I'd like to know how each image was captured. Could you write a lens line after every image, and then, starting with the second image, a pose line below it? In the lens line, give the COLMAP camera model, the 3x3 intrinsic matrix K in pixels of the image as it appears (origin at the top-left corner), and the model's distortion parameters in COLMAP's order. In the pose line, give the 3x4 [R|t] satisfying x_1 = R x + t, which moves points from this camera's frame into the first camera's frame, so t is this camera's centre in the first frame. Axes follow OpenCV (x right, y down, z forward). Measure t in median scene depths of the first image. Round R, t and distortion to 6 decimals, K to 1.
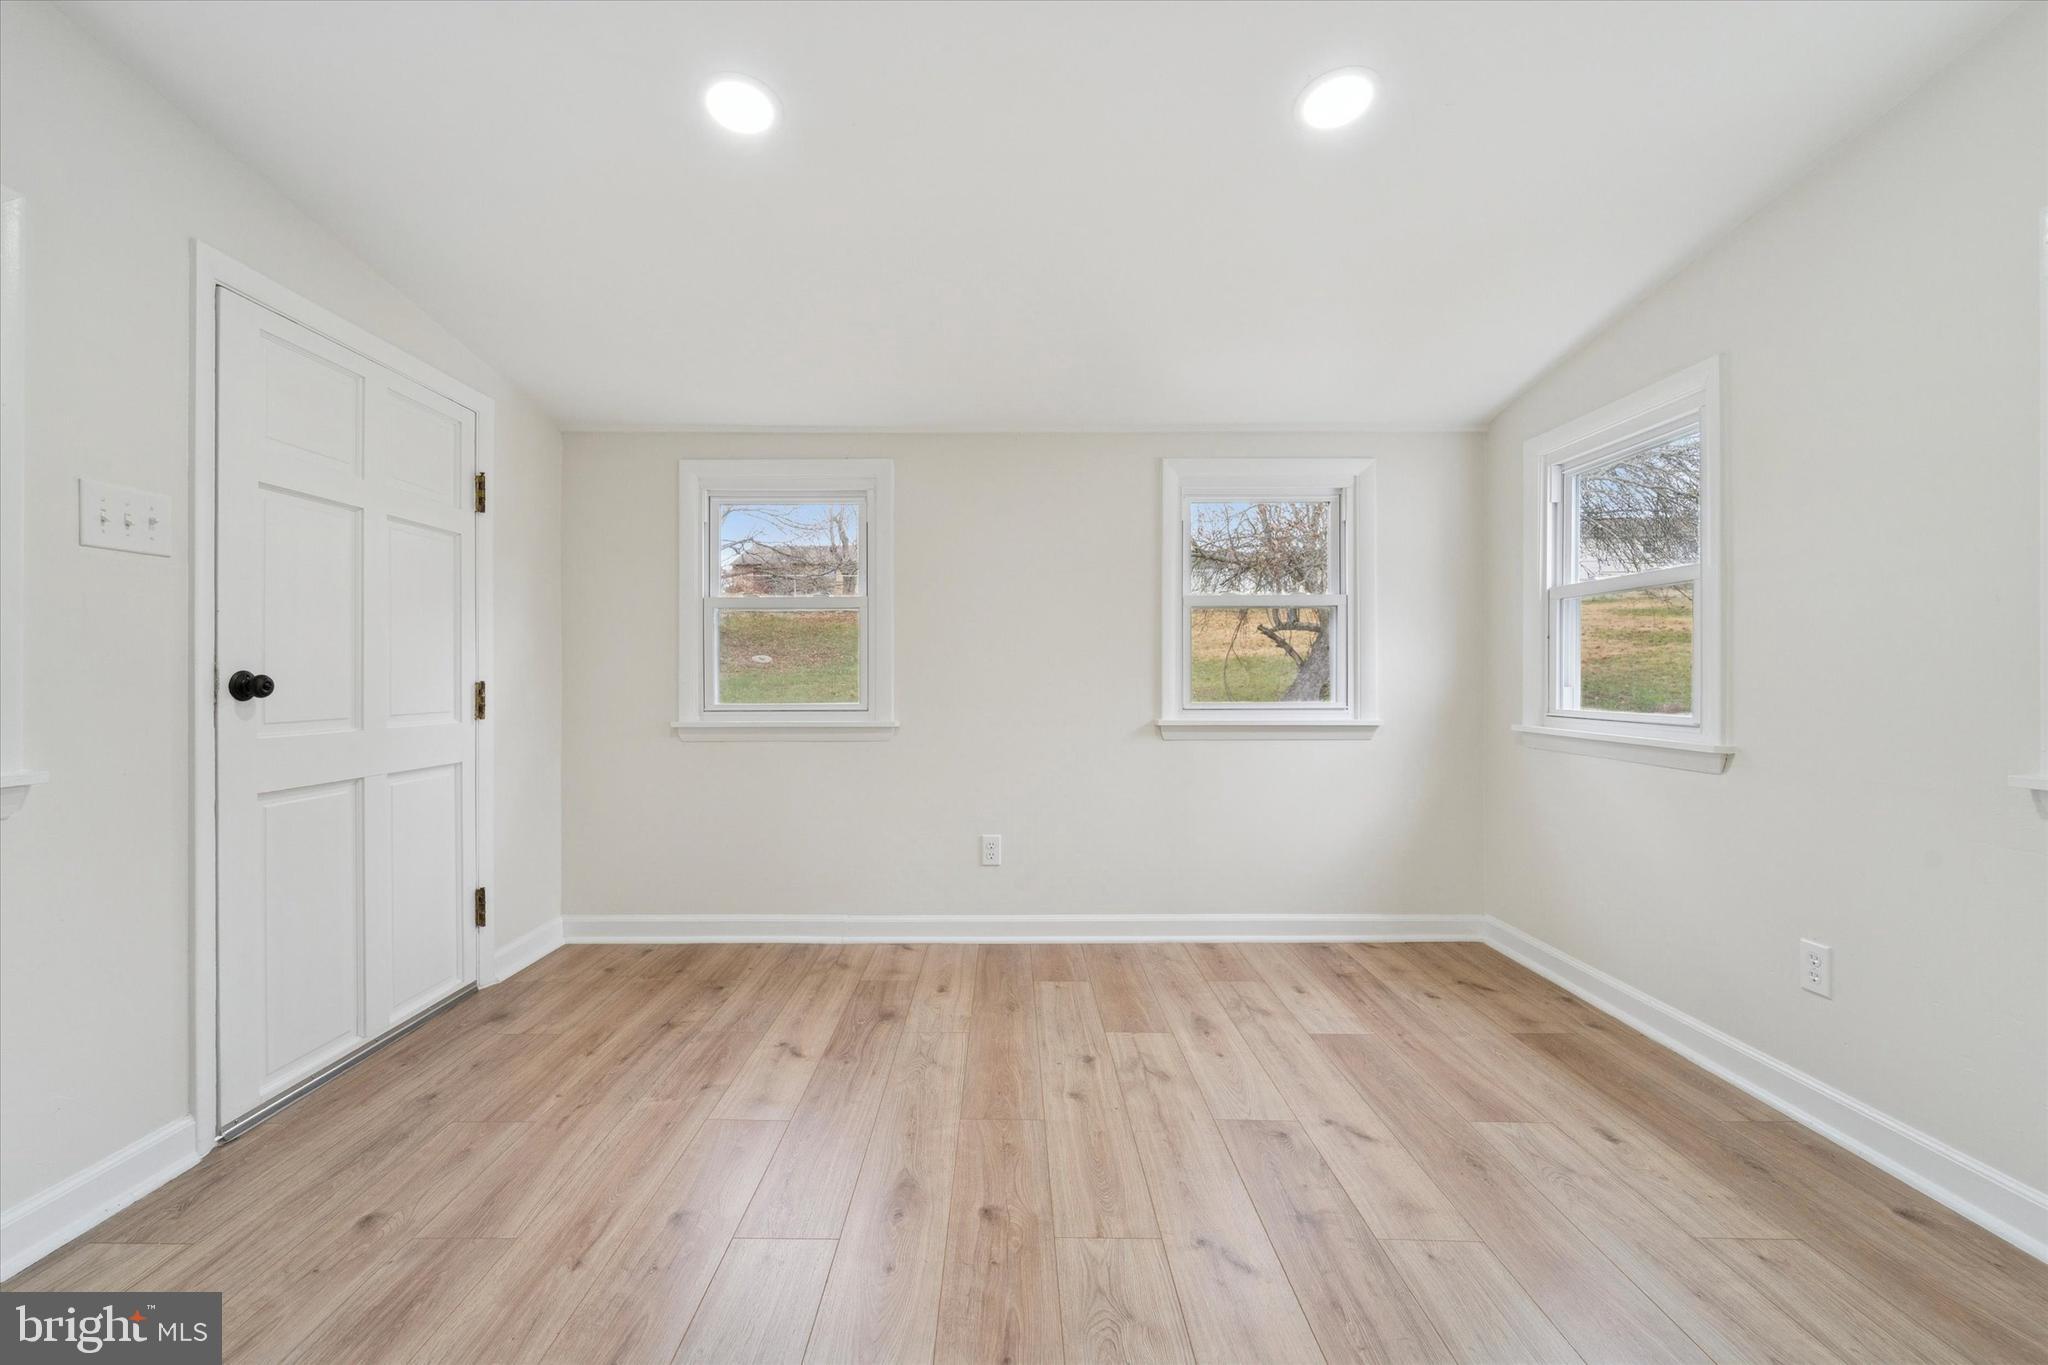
lens RADIAL K [[830.3, 0, 974.1], [0, 830.3, 675.8], [0, 0, 1]] dist [-0.001538, -0.000662]
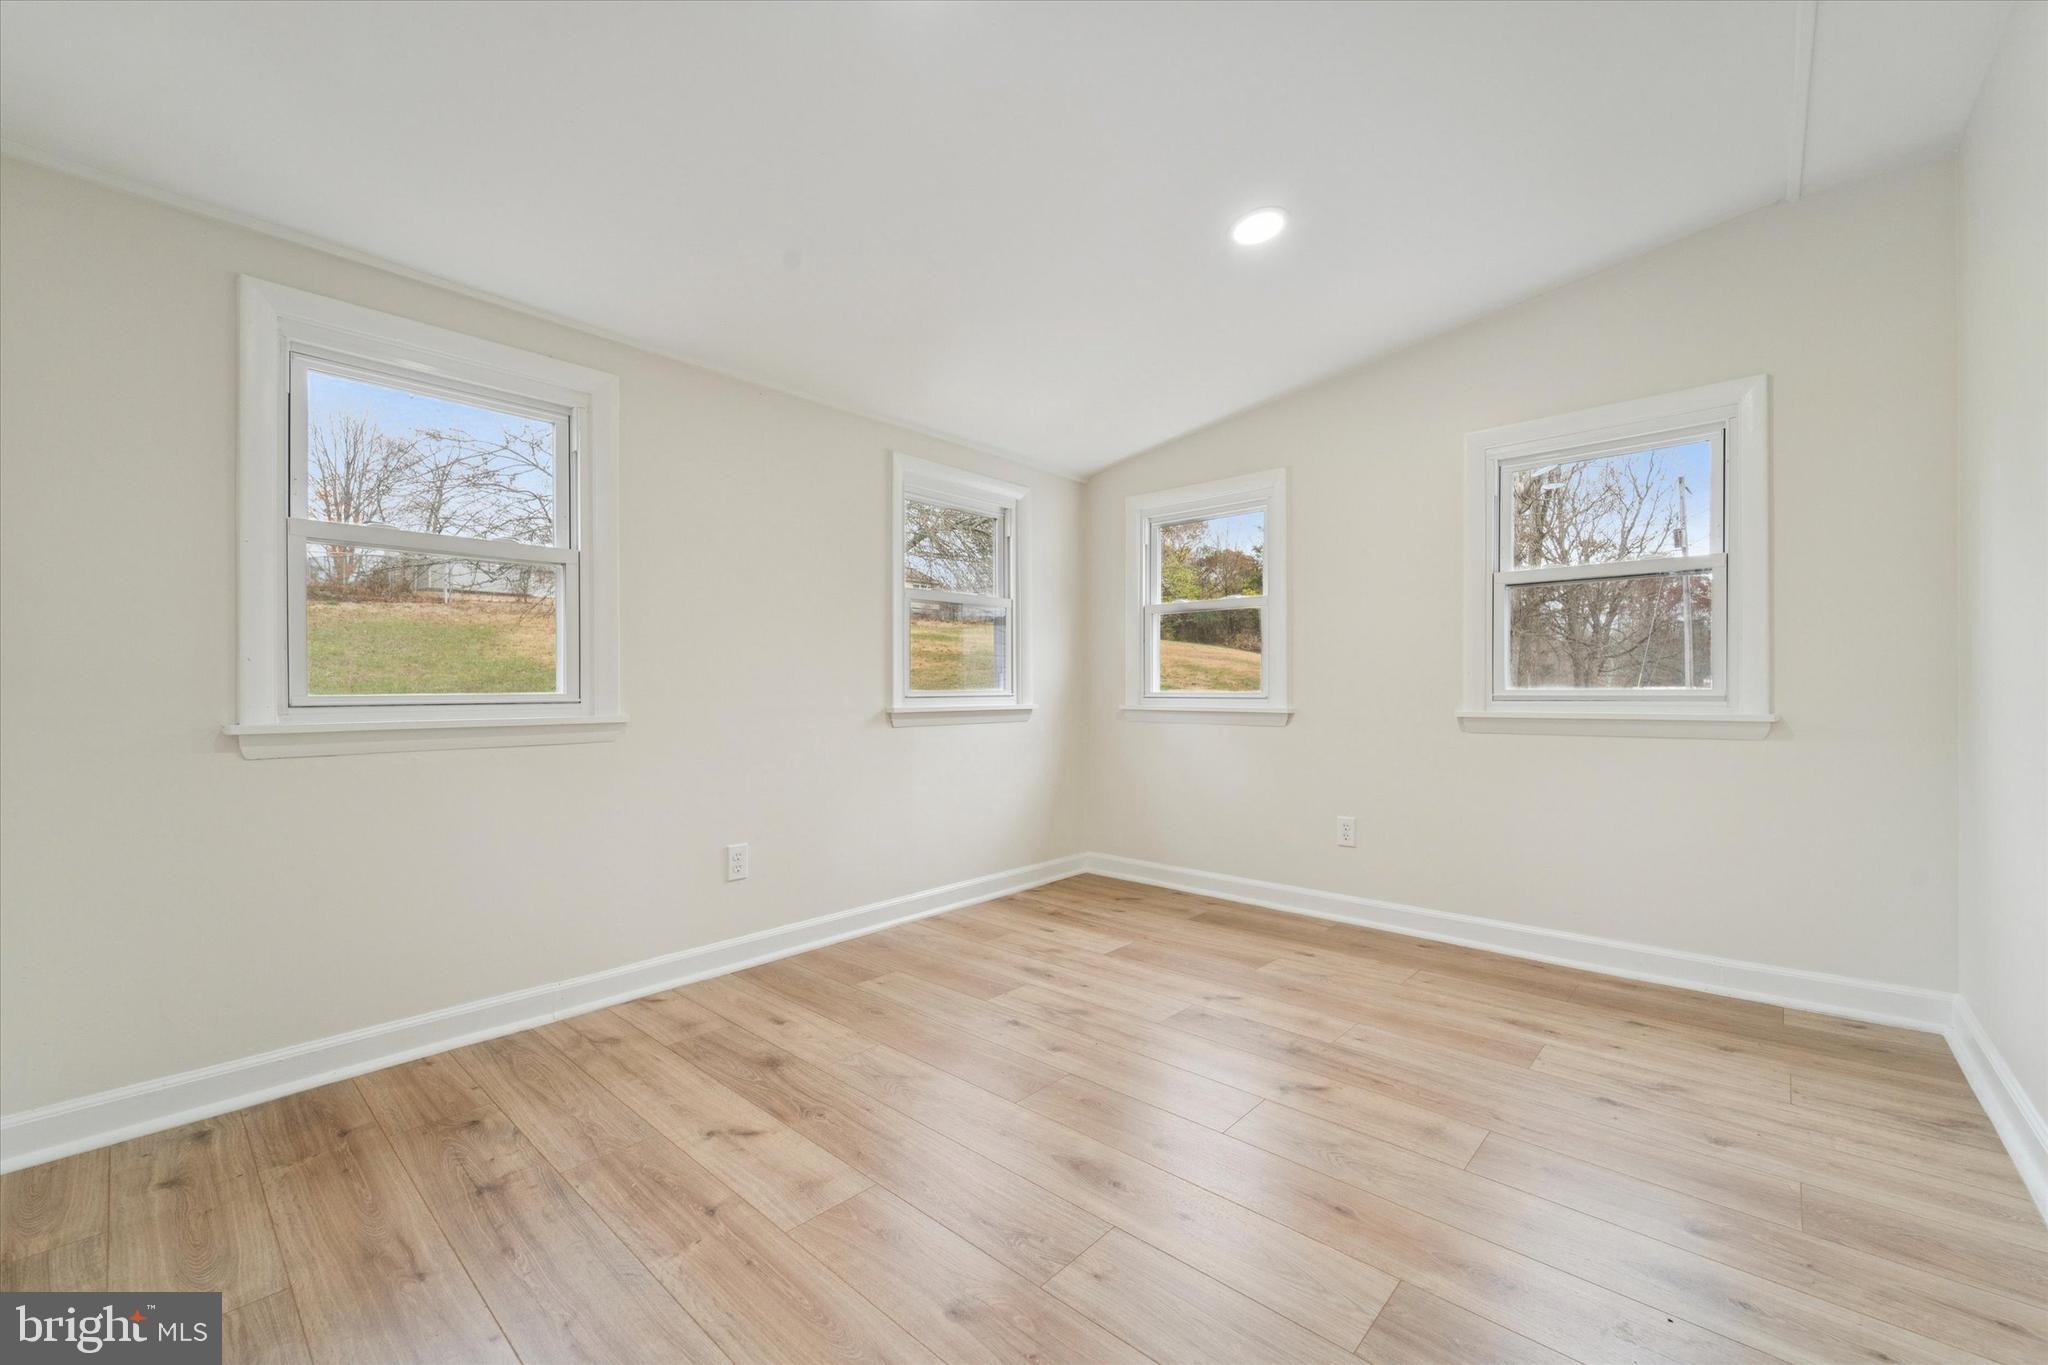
lens RADIAL K [[847.7, 0, 994.2], [0, 847.7, 687.0], [0, 0, 1]] dist [-0.000471, -0.000516]
pose [[0.656813, 0.002681, 0.754049, -0.568390], [-0.001271, 0.999996, -0.002448, 0.036378], [-0.754053, 0.000650, 0.656814, 0.266831]]
